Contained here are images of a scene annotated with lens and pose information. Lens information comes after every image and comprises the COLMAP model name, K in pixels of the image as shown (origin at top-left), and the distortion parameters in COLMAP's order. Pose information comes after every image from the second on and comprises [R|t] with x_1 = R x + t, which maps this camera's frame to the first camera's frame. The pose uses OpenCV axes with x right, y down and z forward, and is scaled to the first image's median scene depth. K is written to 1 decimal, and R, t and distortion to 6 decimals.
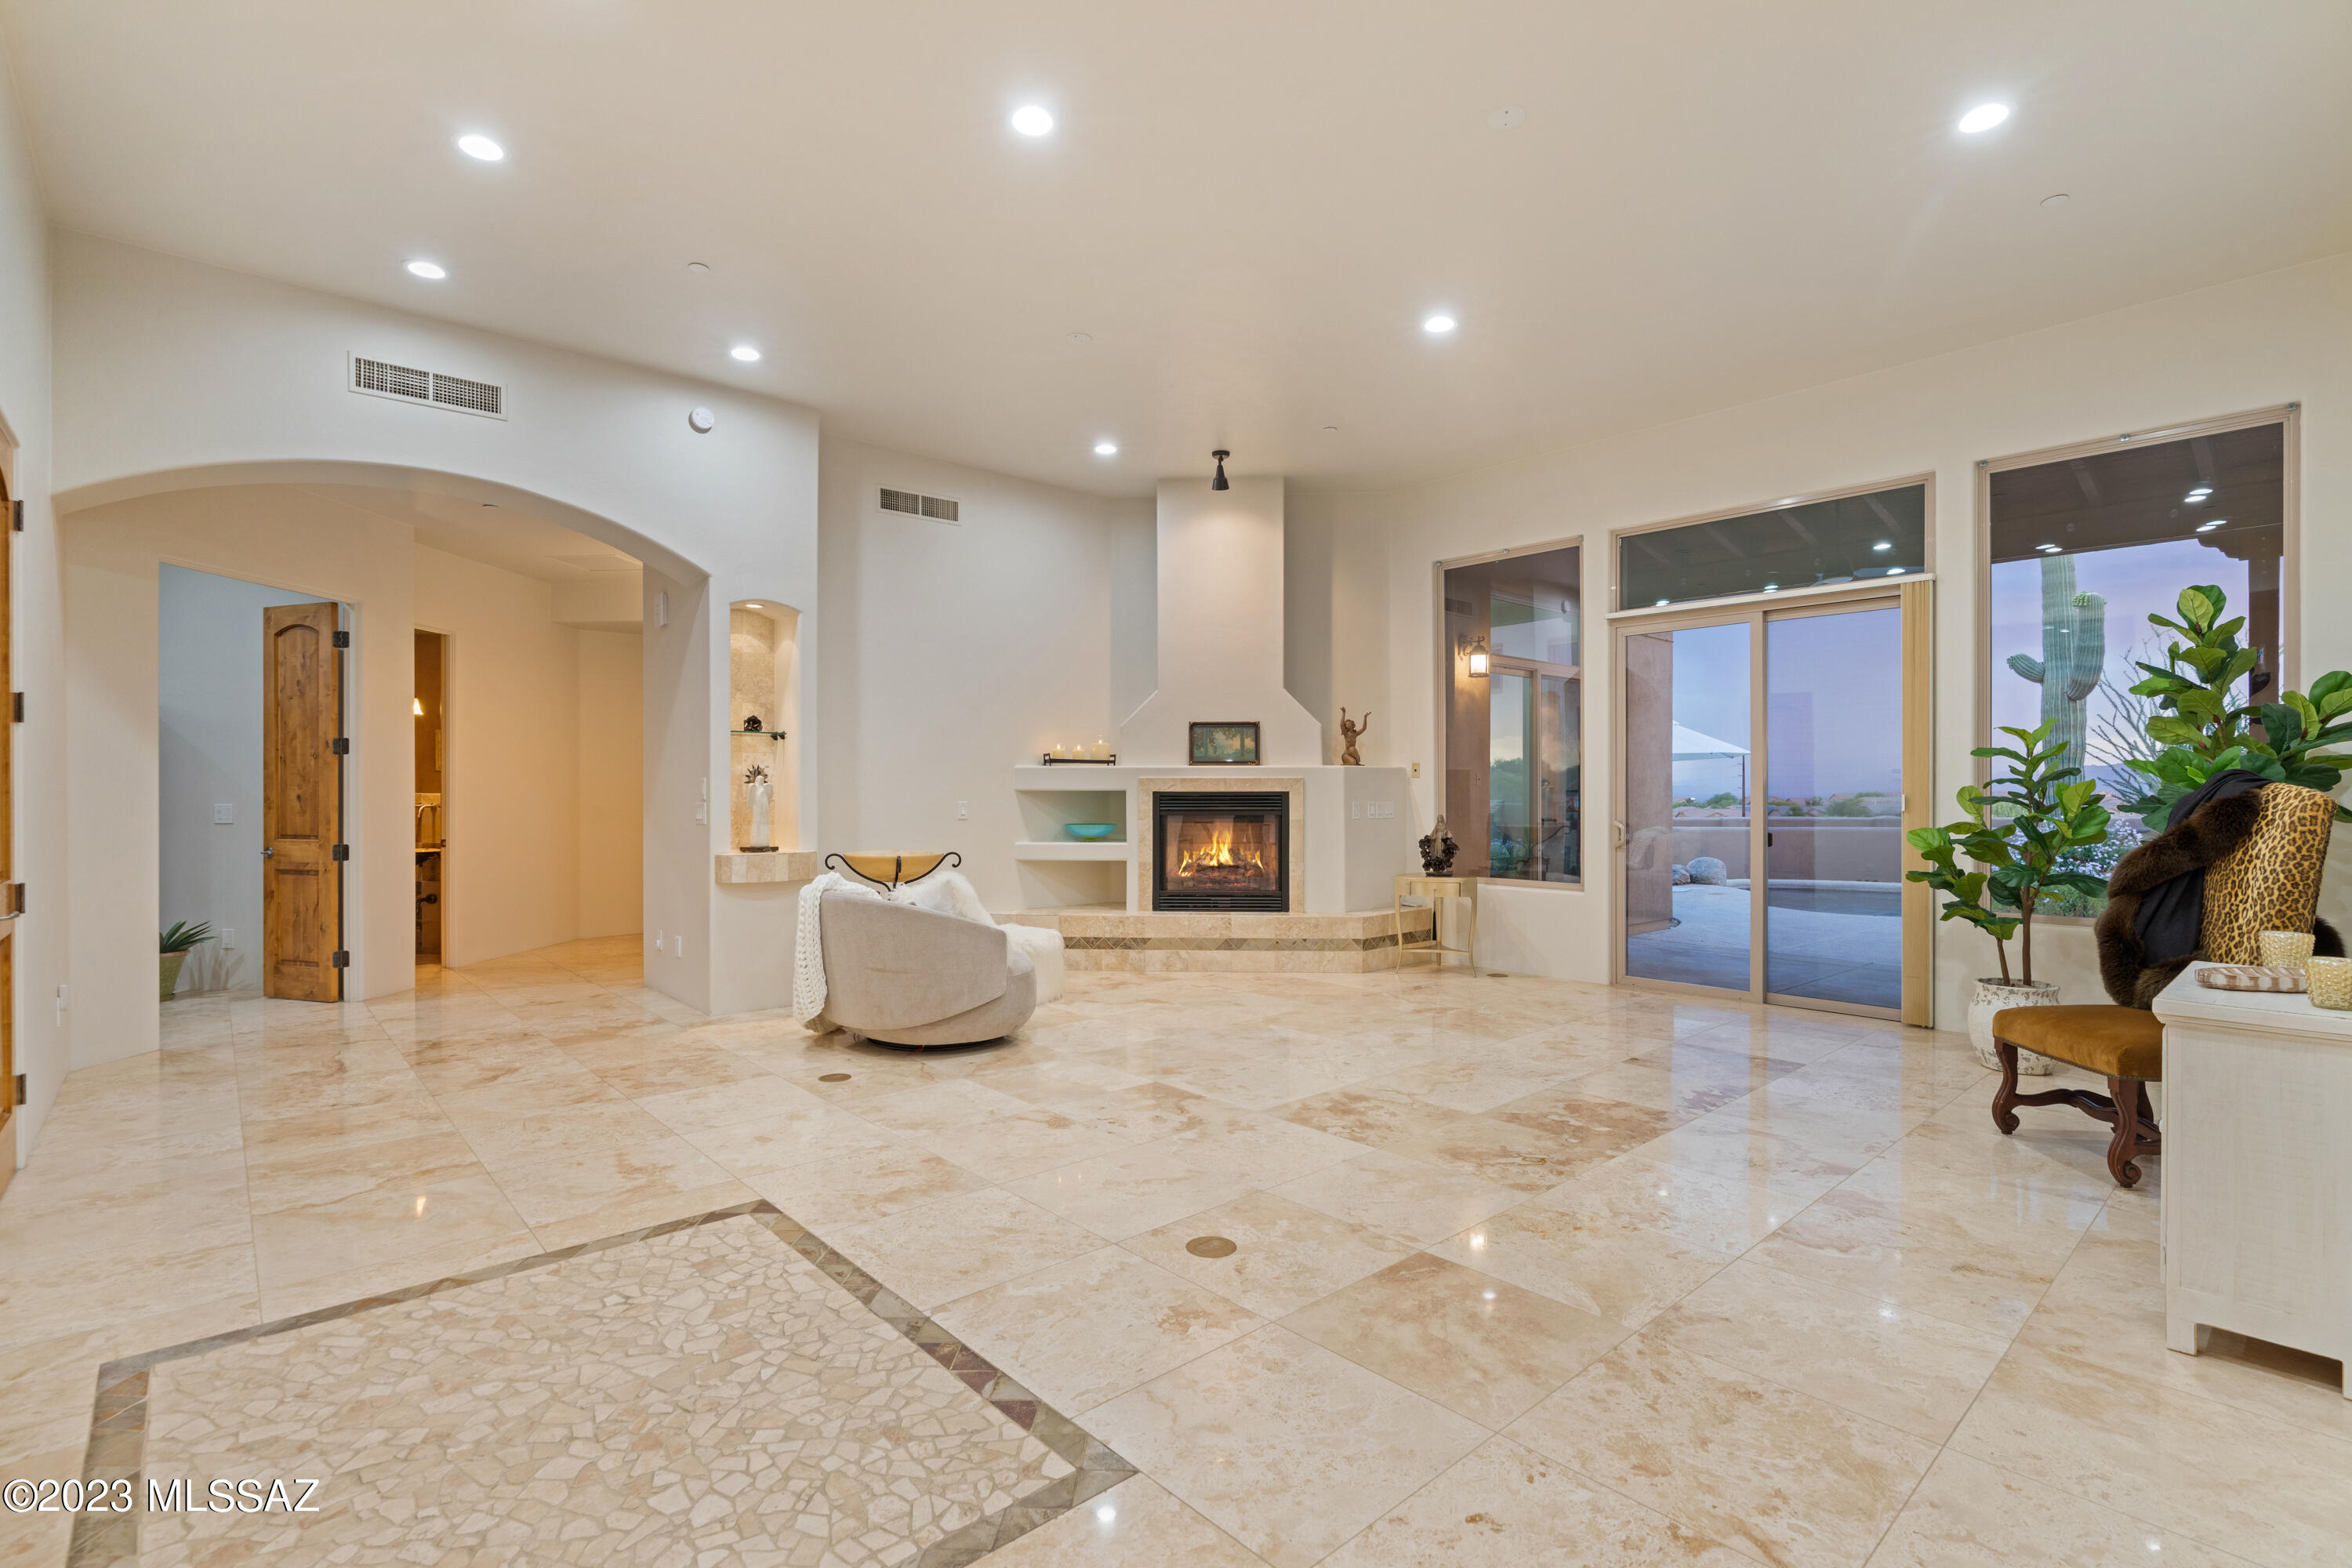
lens RADIAL K [[1086.3, 0, 1164.6], [0, 1086.3, 795.0], [0, 0, 1]] dist [-0.004555, 0.000732]
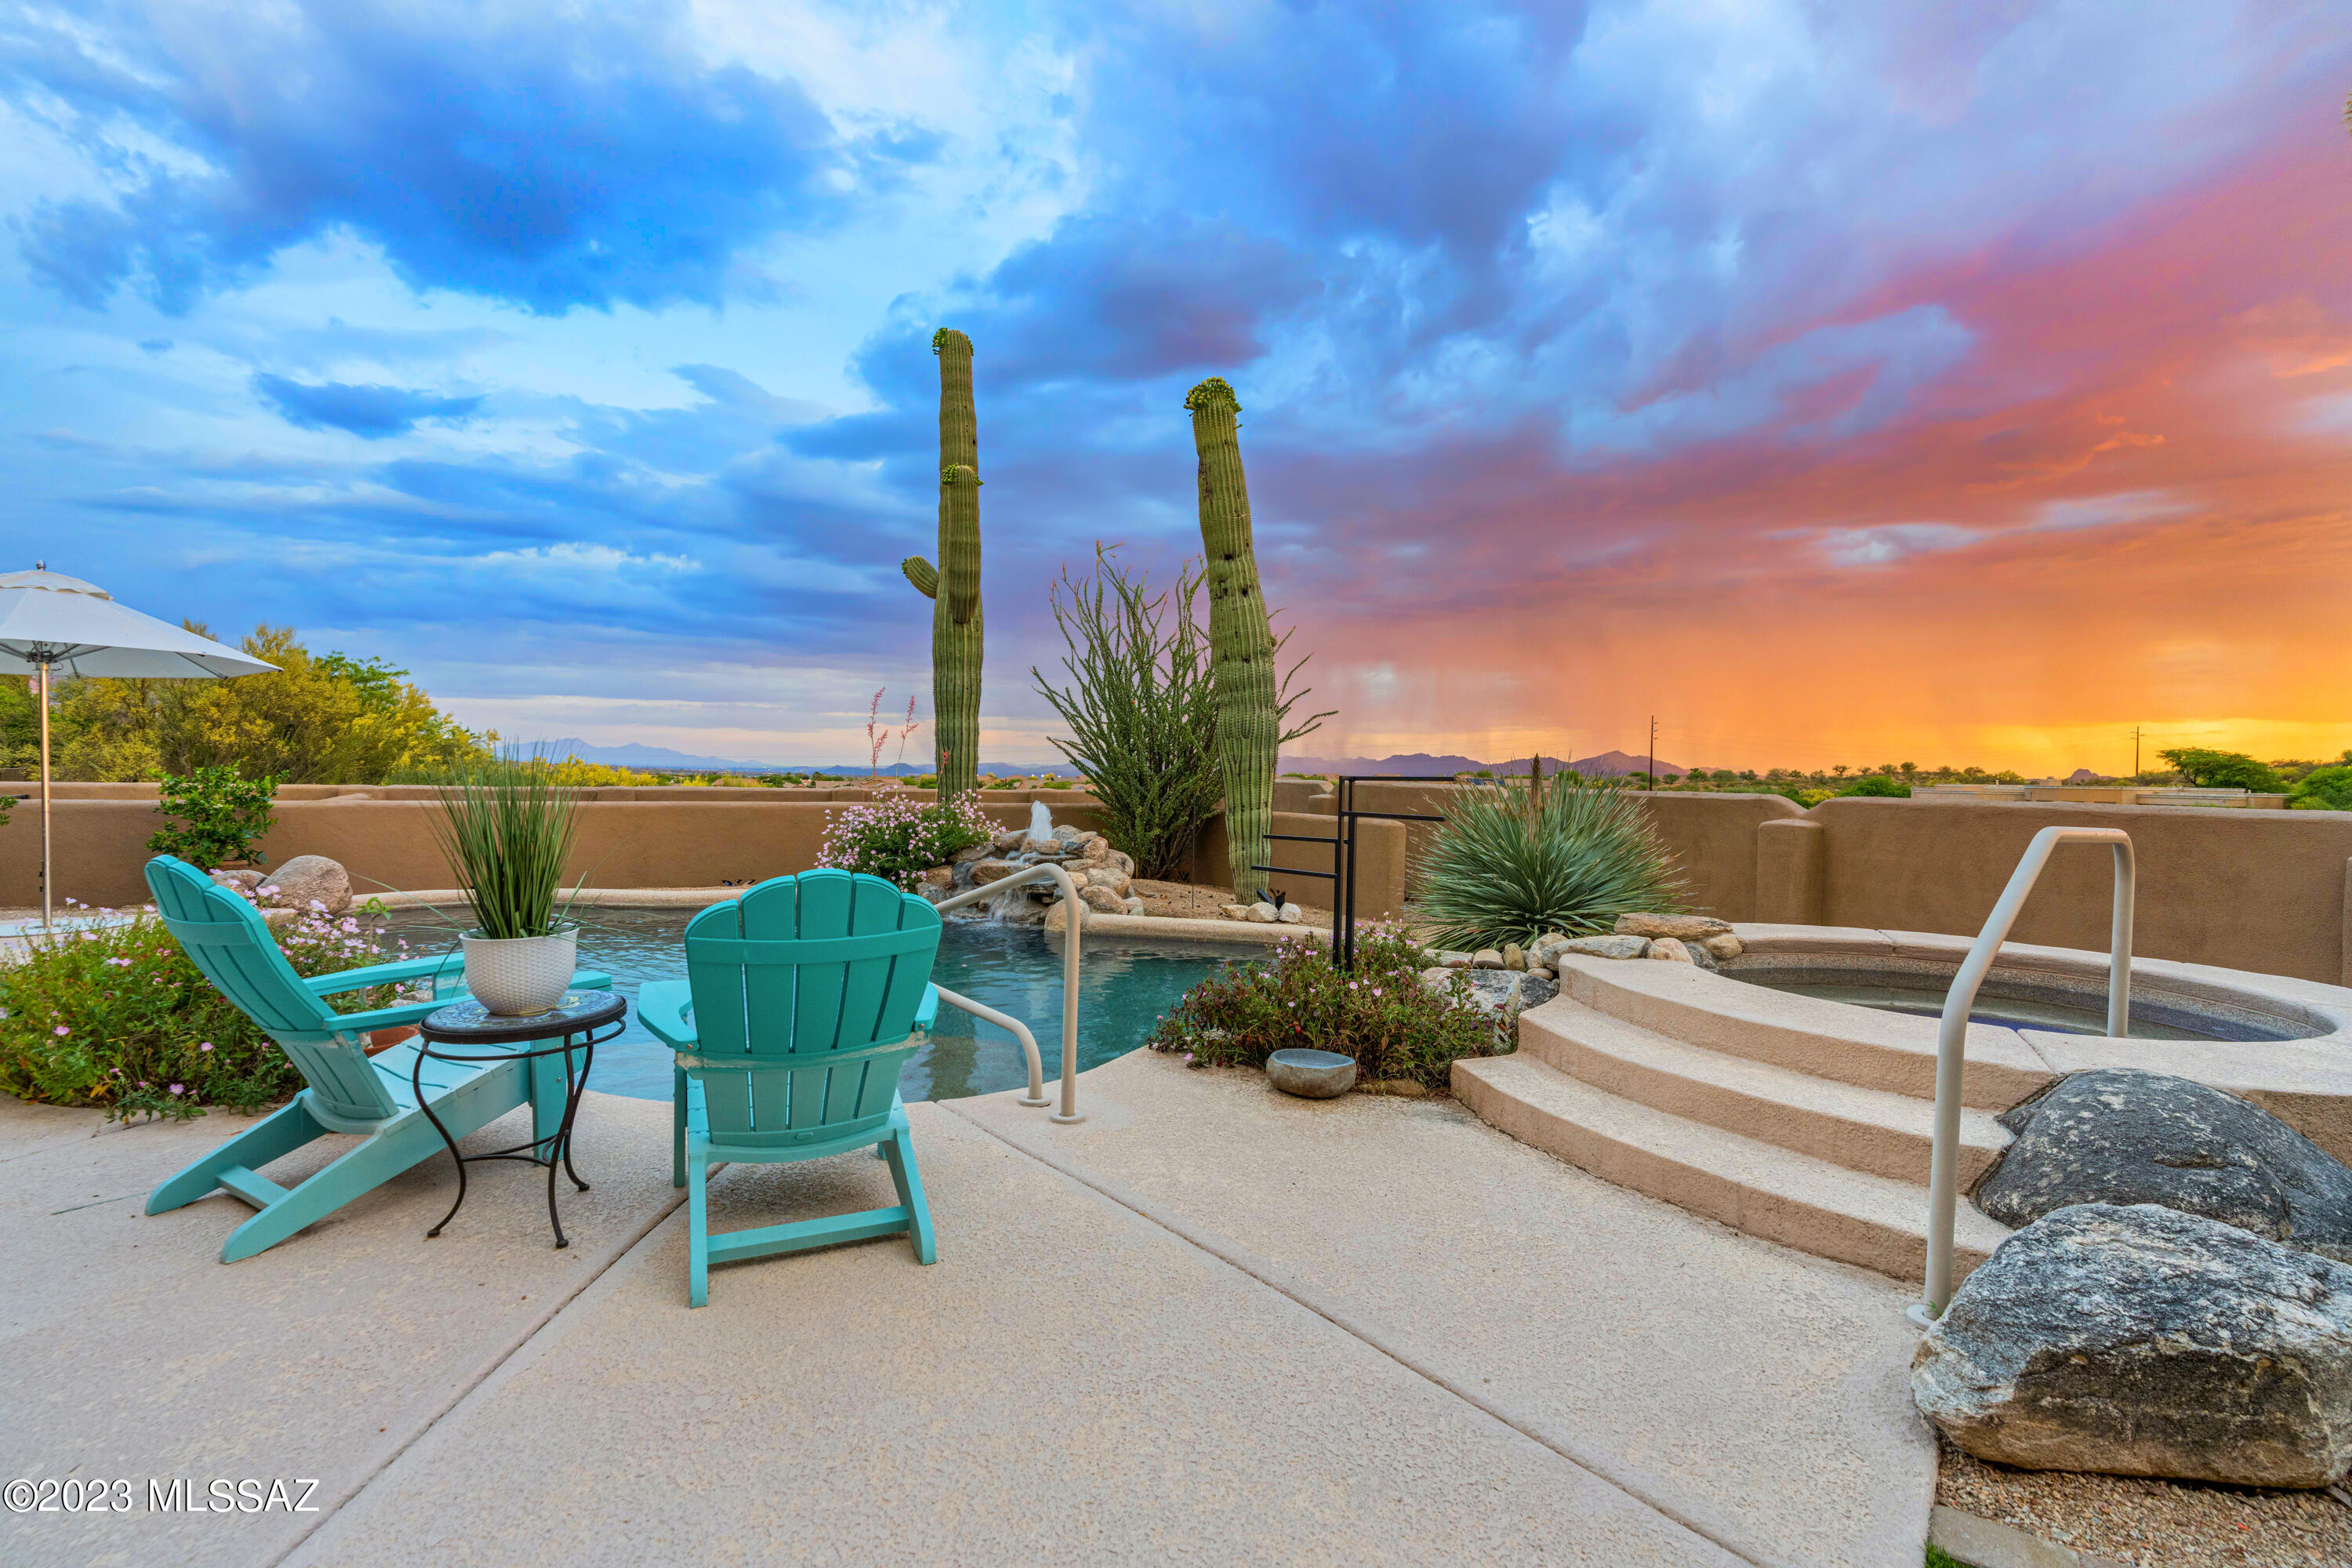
lens RADIAL K [[1057.8, 0, 1176.0], [0, 1057.8, 784.0], [0, 0, 1]] dist [-0.007600, 0.000967]
pose [[0.873720, 0.006985, 0.486379, 1.345616], [-0.012825, 0.999880, 0.008681, 0.021084], [-0.486260, -0.013822, 0.873705, 0.700525]]
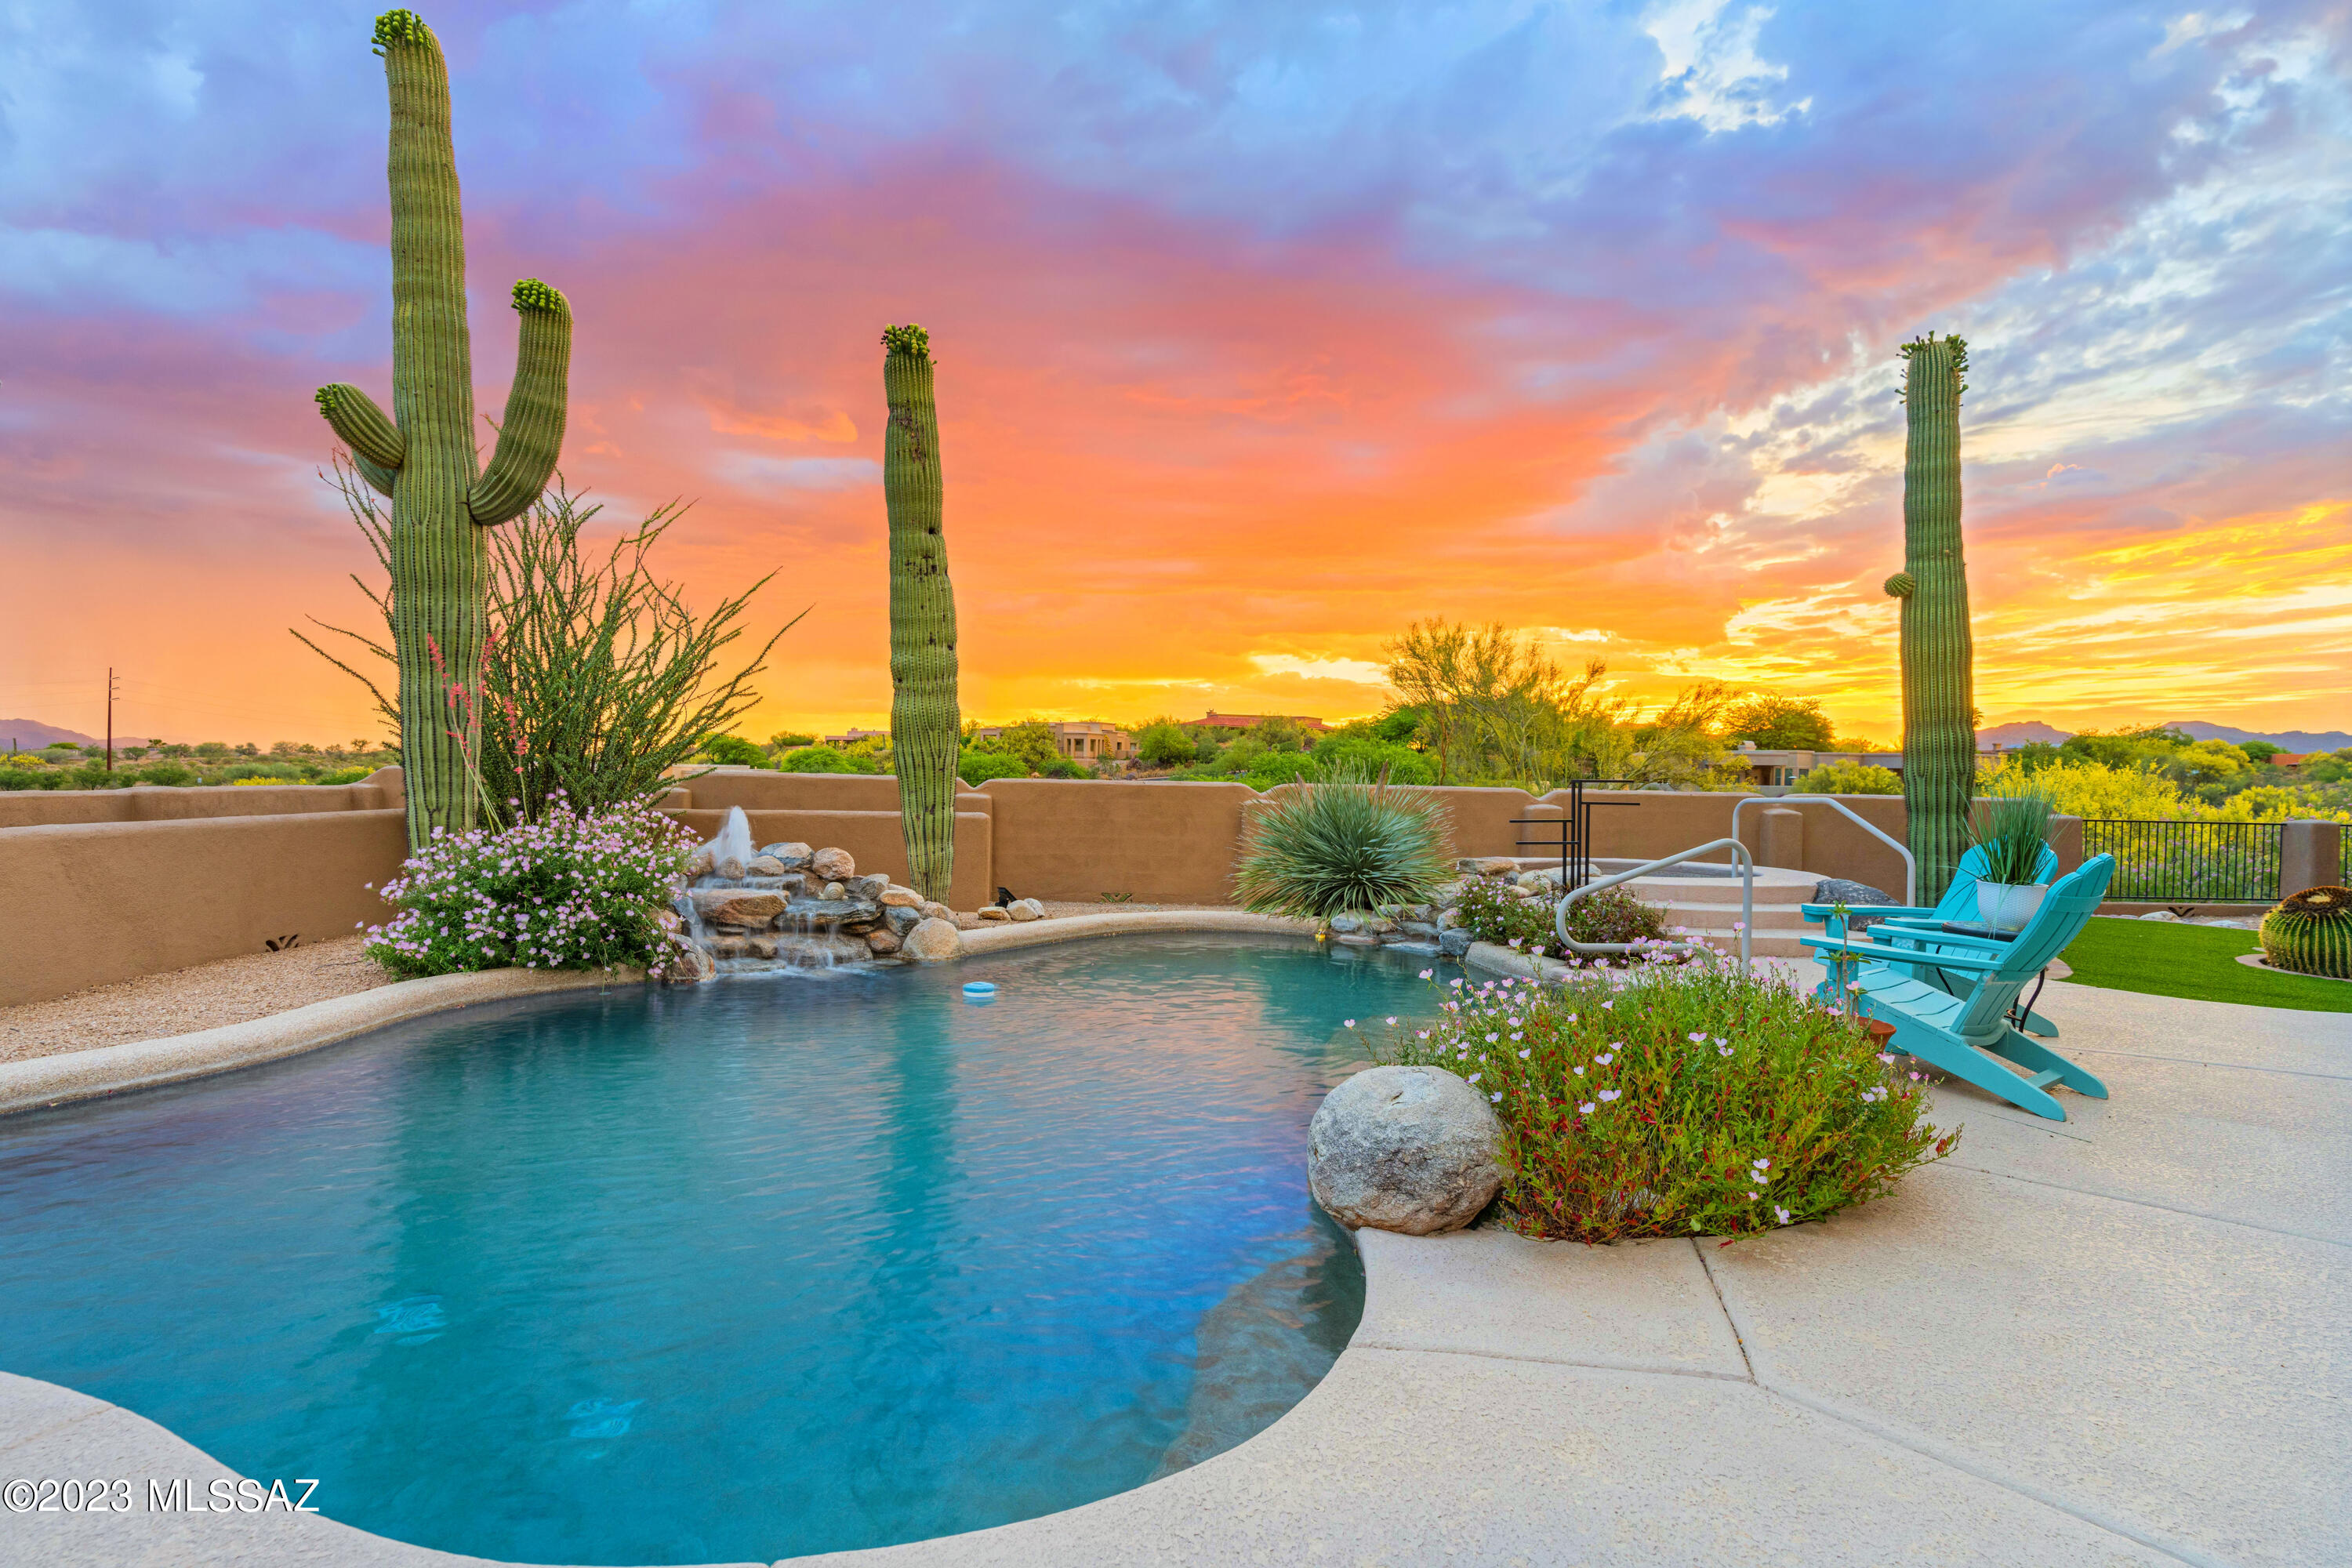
lens RADIAL K [[1140.4, 0, 1172.0], [0, 1140.4, 785.4], [0, 0, 1]] dist [-0.010043, 0.004929]
pose [[-0.120797, -0.013550, 0.992585, 0.747183], [-0.014830, 0.999820, 0.011844, 0.018884], [-0.992566, -0.013289, -0.120976, 1.658311]]
